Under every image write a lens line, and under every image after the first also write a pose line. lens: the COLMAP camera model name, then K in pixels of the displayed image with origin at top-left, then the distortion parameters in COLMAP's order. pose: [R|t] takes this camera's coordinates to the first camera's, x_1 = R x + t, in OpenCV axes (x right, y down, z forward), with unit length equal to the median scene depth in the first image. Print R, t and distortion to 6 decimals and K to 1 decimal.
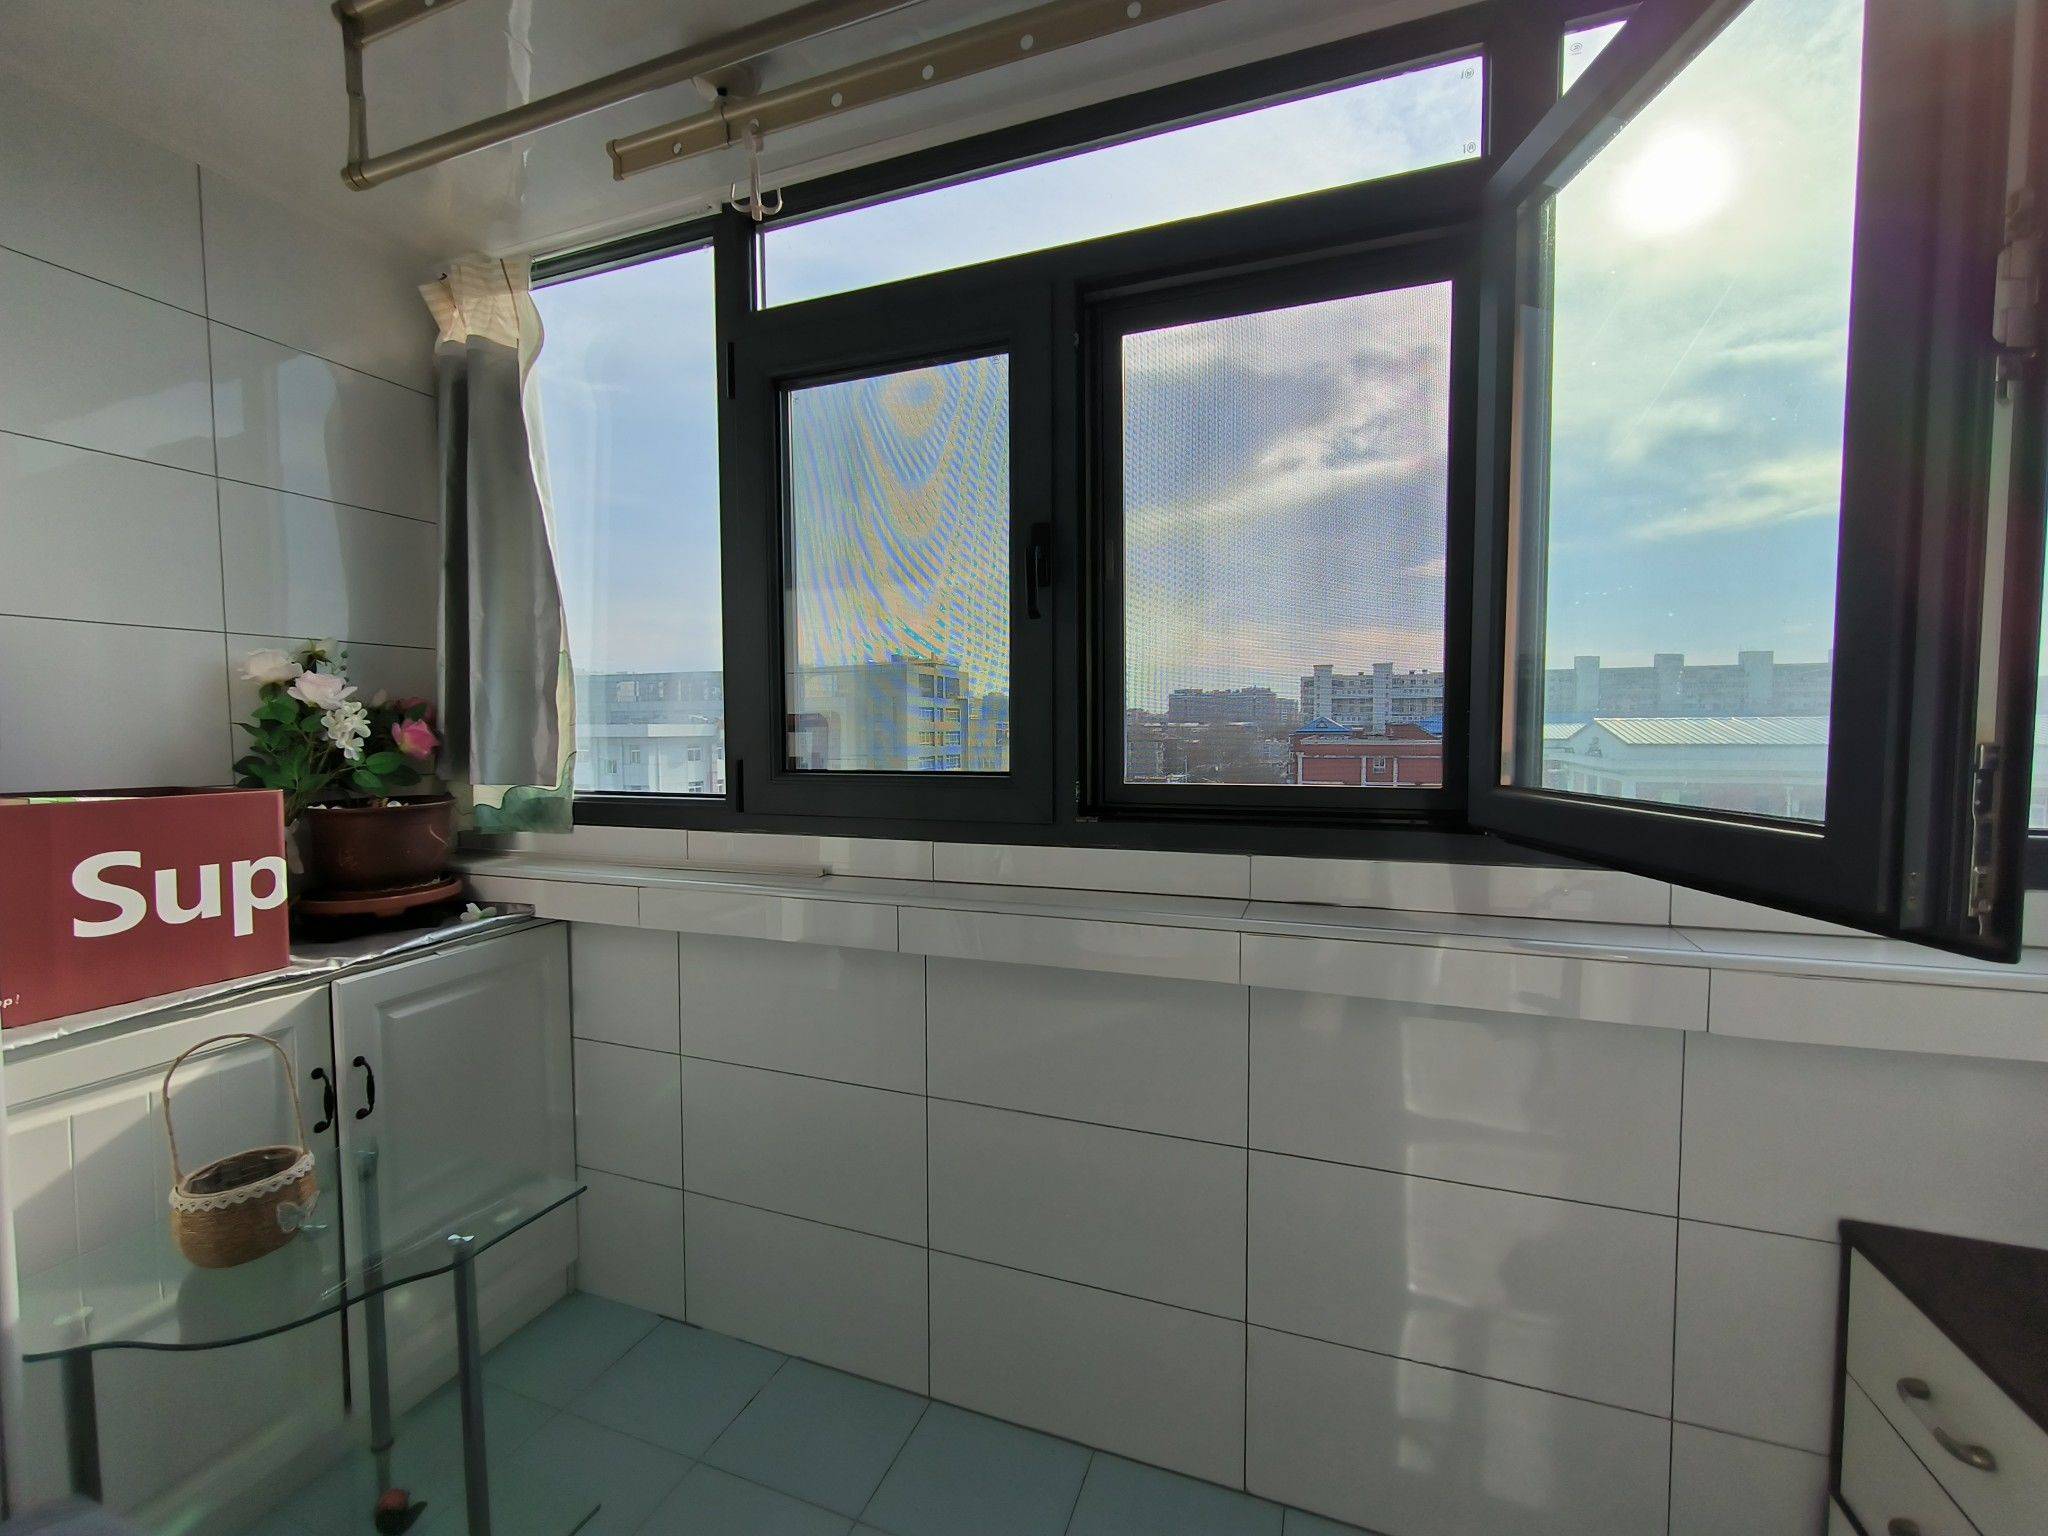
lens RADIAL K [[862.8, 0, 1022.6], [0, 862.8, 771.0], [0, 0, 1]] dist [-0.010917, 0.002065]
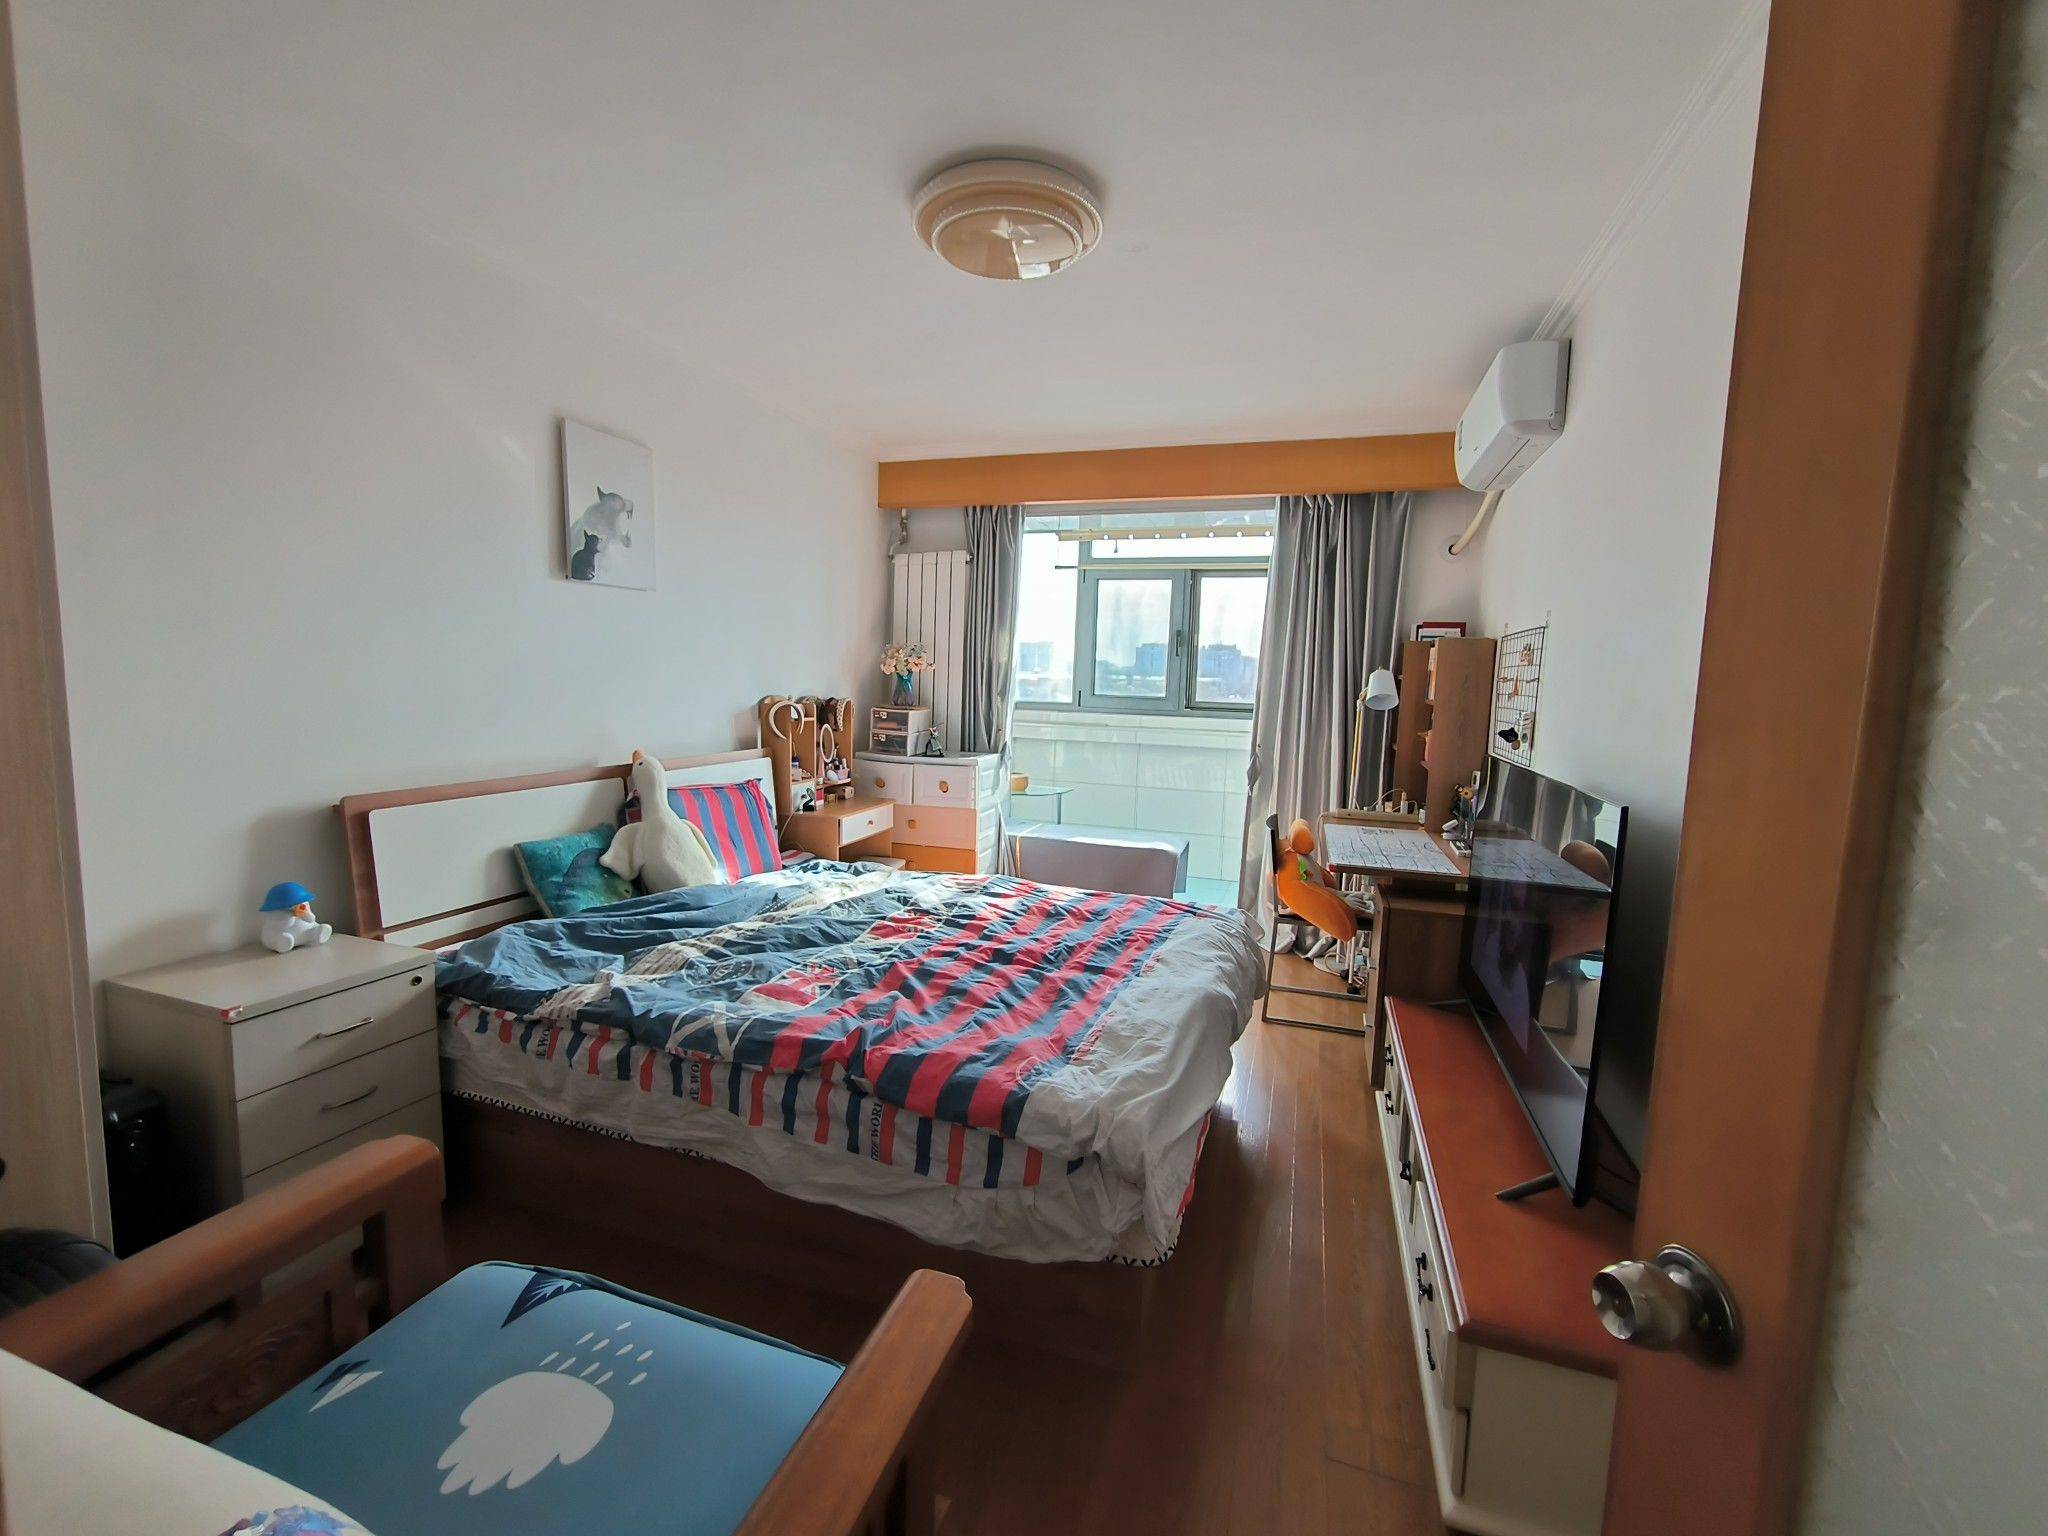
lens RADIAL K [[862.8, 0, 1020.6], [0, 862.8, 767.3], [0, 0, 1]] dist [-0.010917, 0.002065]
pose [[0.998697, 0.030326, 0.041042, -0.683705], [-0.032538, 0.997991, 0.054361, 0.105355], [-0.039311, -0.055625, 0.997678, -2.330241]]
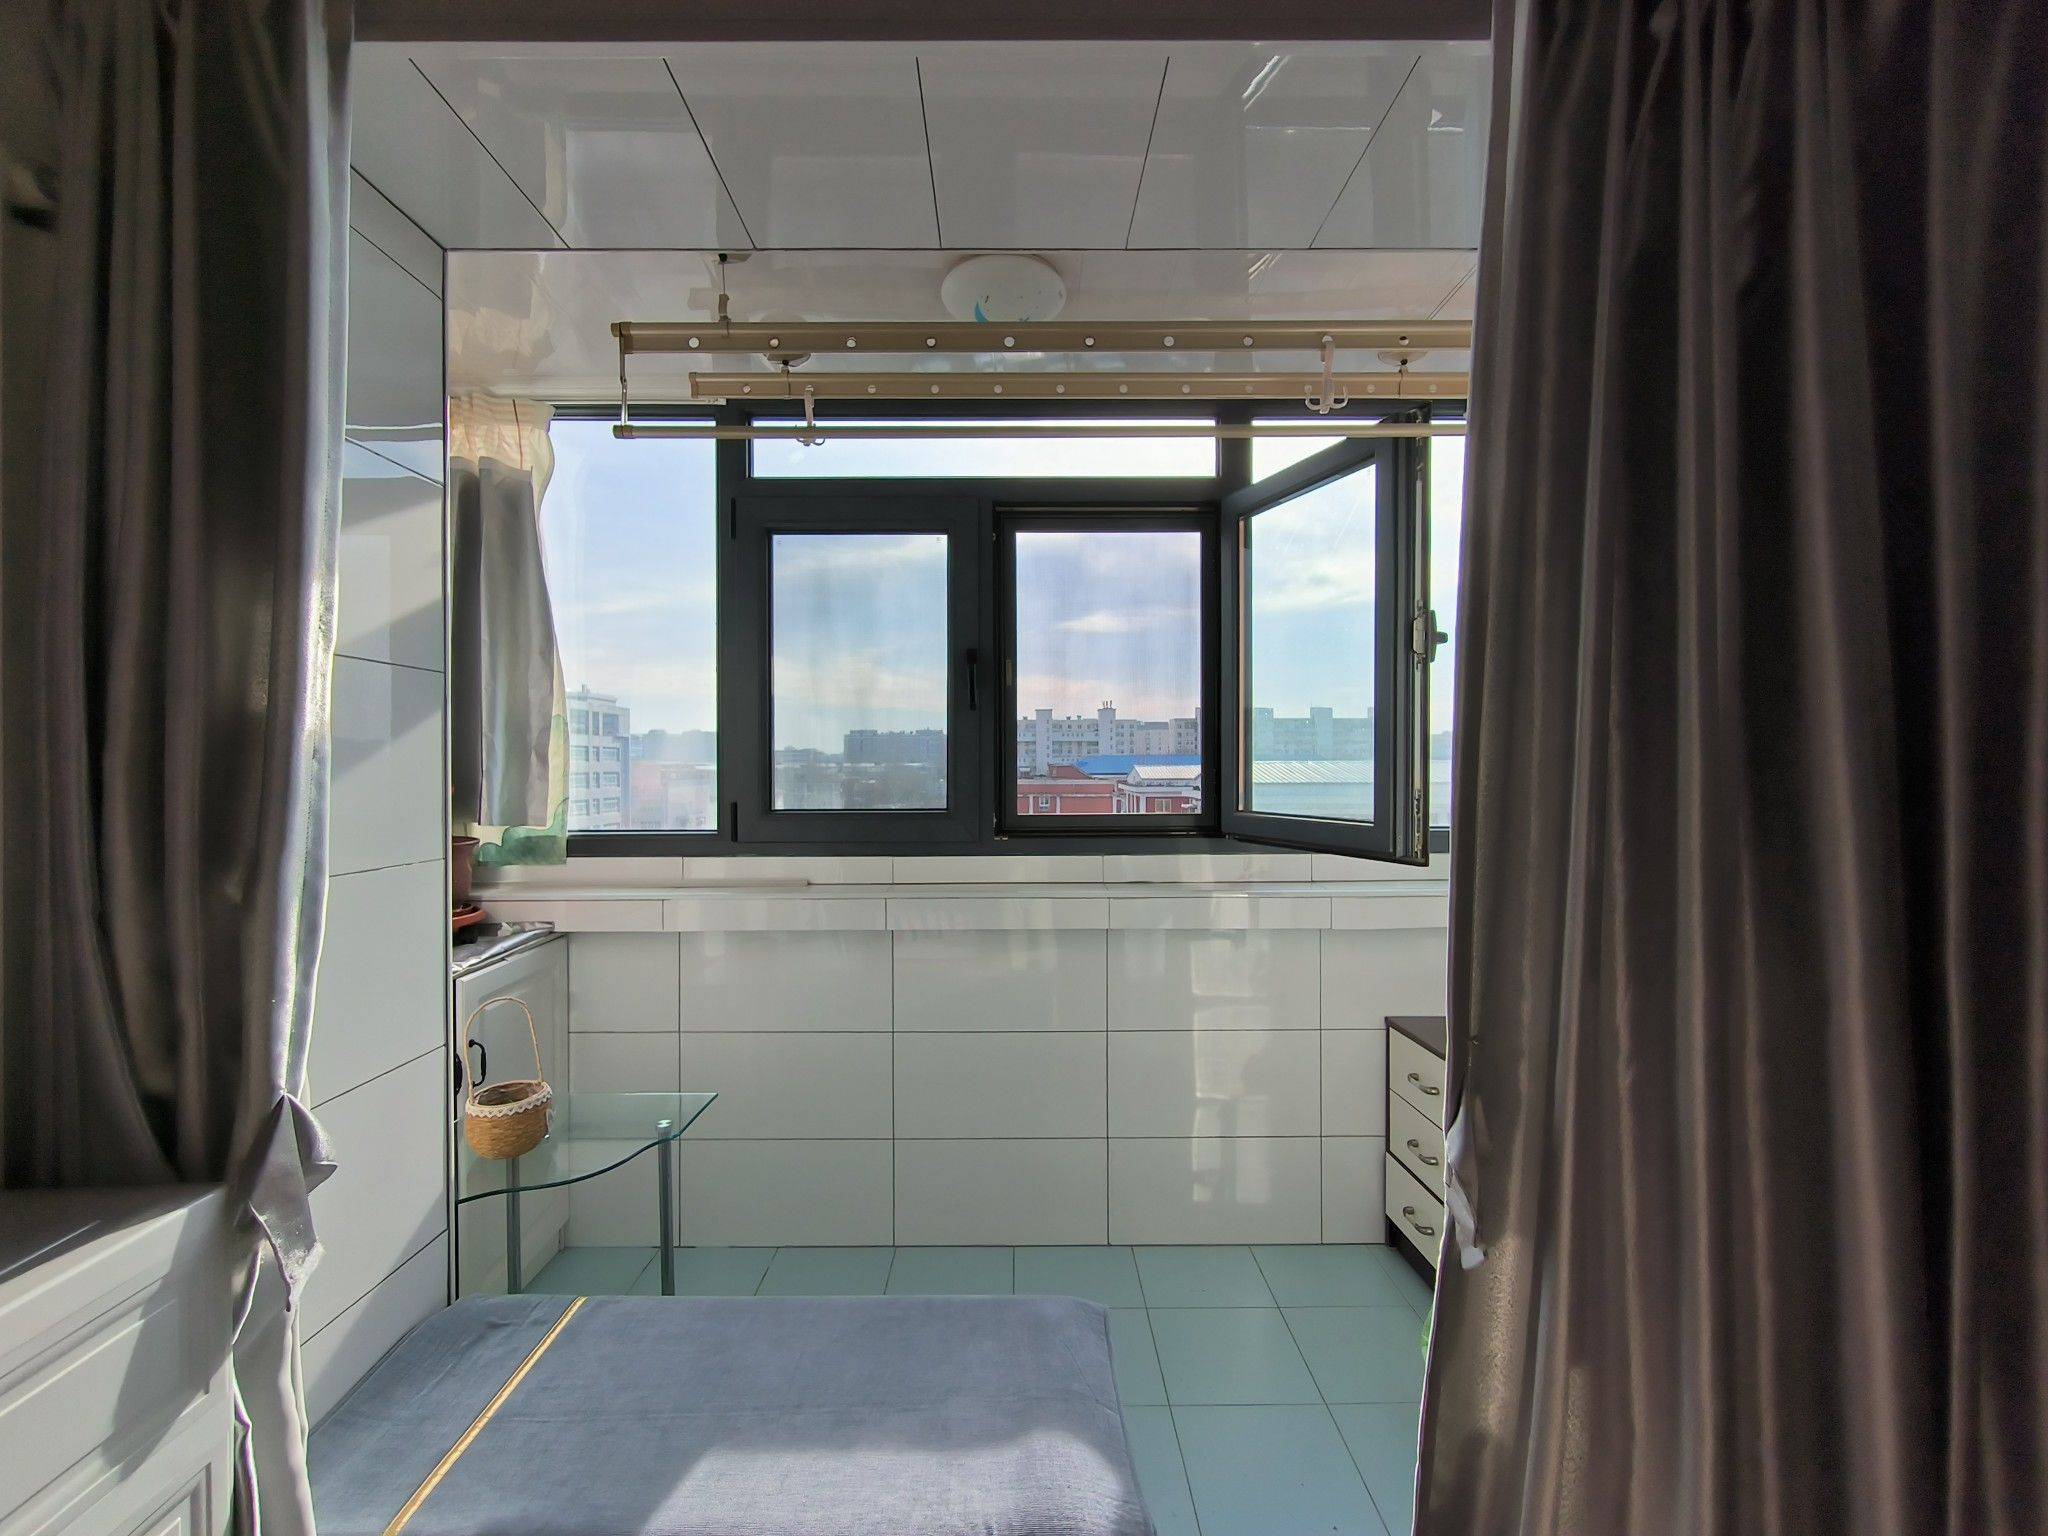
lens RADIAL K [[862.8, 0, 1024.8], [0, 862.8, 765.0], [0, 0, 1]] dist [-0.010917, 0.002065]
pose [[0.930858, 0.003859, 0.365362, -0.395690], [0.015738, 0.998593, -0.050645, 0.003630], [-0.365043, 0.052894, 0.929487, -0.415604]]
